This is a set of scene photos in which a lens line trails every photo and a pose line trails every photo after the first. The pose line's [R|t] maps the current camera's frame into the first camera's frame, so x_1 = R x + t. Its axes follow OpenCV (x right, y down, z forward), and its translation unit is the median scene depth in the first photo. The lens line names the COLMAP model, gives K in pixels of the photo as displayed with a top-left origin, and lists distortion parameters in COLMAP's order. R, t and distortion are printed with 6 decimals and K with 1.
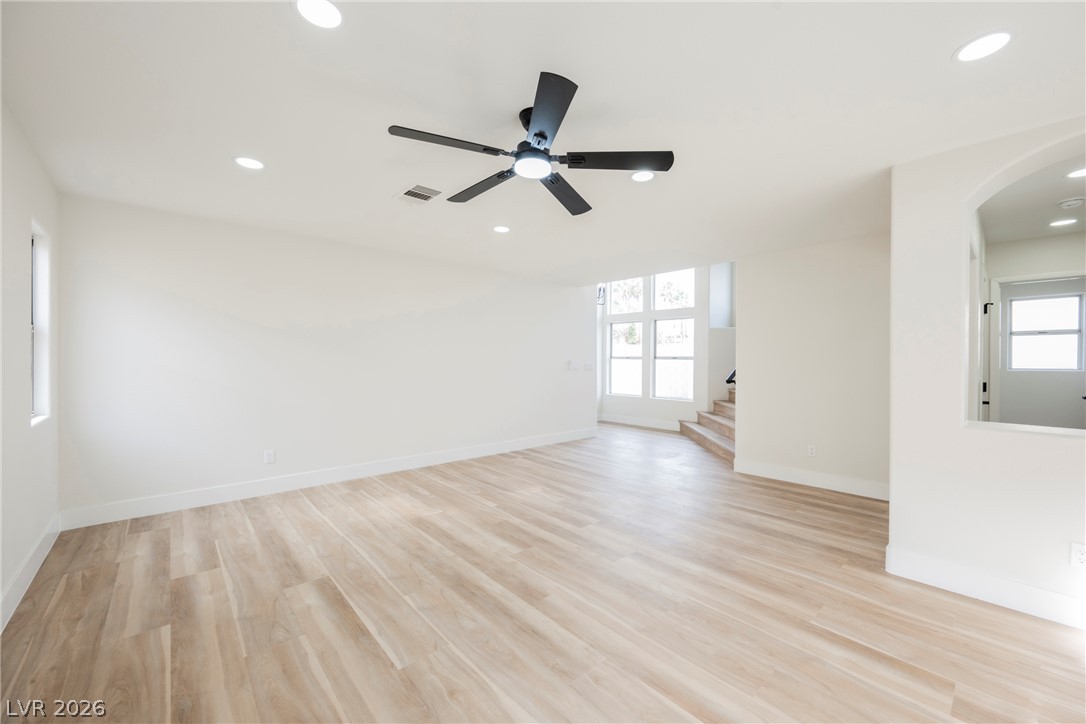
lens RADIAL K [[421.7, 0, 550.0], [0, 421.7, 362.2], [0, 0, 1]] dist [-0.002165, -0.000155]
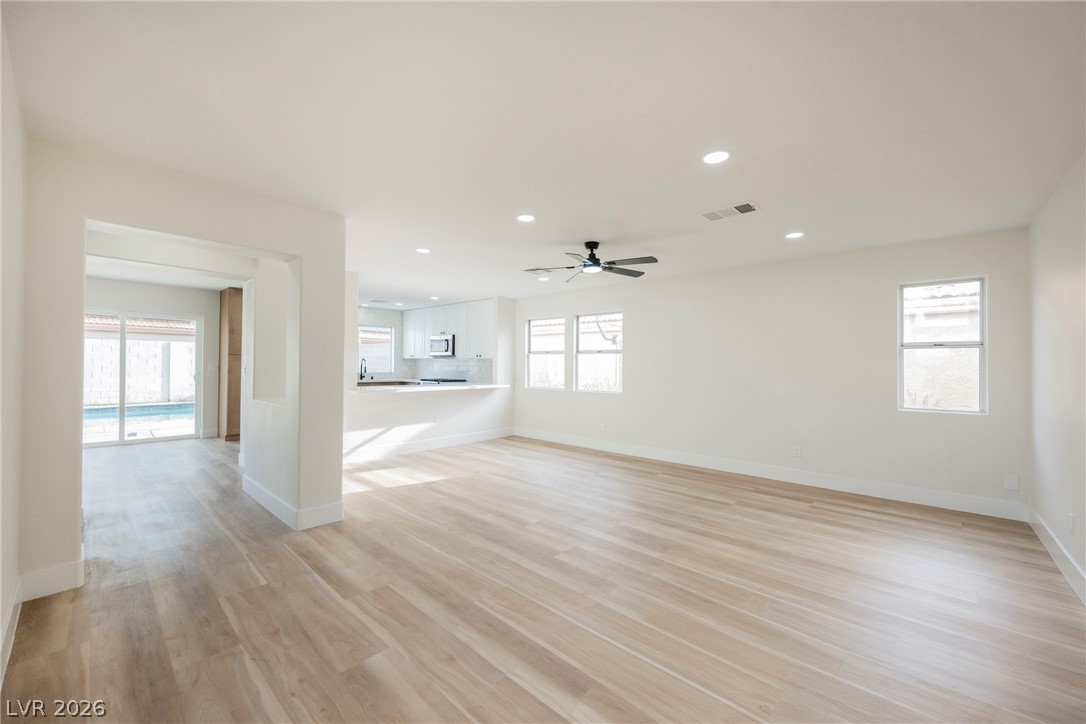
lens RADIAL K [[421.7, 0, 550.0], [0, 421.7, 362.2], [0, 0, 1]] dist [-0.002165, -0.000155]
pose [[-0.995385, -0.013505, -0.095012, 0.253418], [-0.013190, 0.999905, -0.003943, -0.007715], [0.095056, -0.002671, -0.995468, 2.193670]]
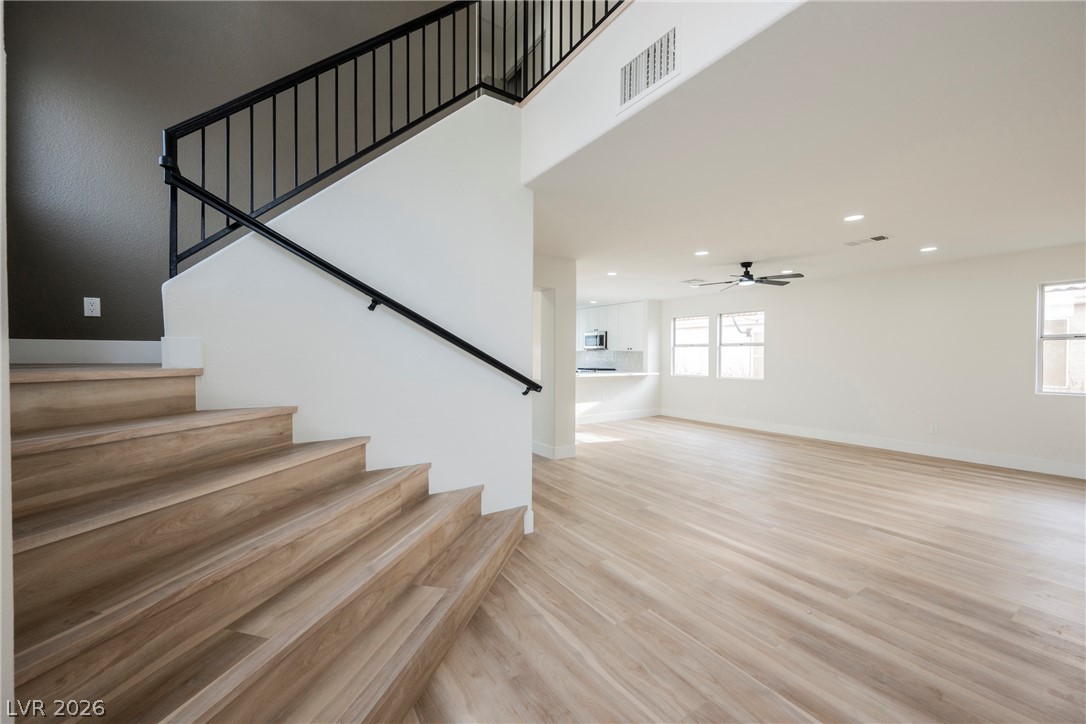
lens RADIAL K [[421.7, 0, 550.0], [0, 421.7, 362.2], [0, 0, 1]] dist [-0.002165, -0.000155]
pose [[-0.986630, -0.010775, 0.162622, 0.542601], [-0.007801, 0.999791, 0.018918, -0.005884], [-0.162792, 0.017396, -0.986507, 2.802513]]
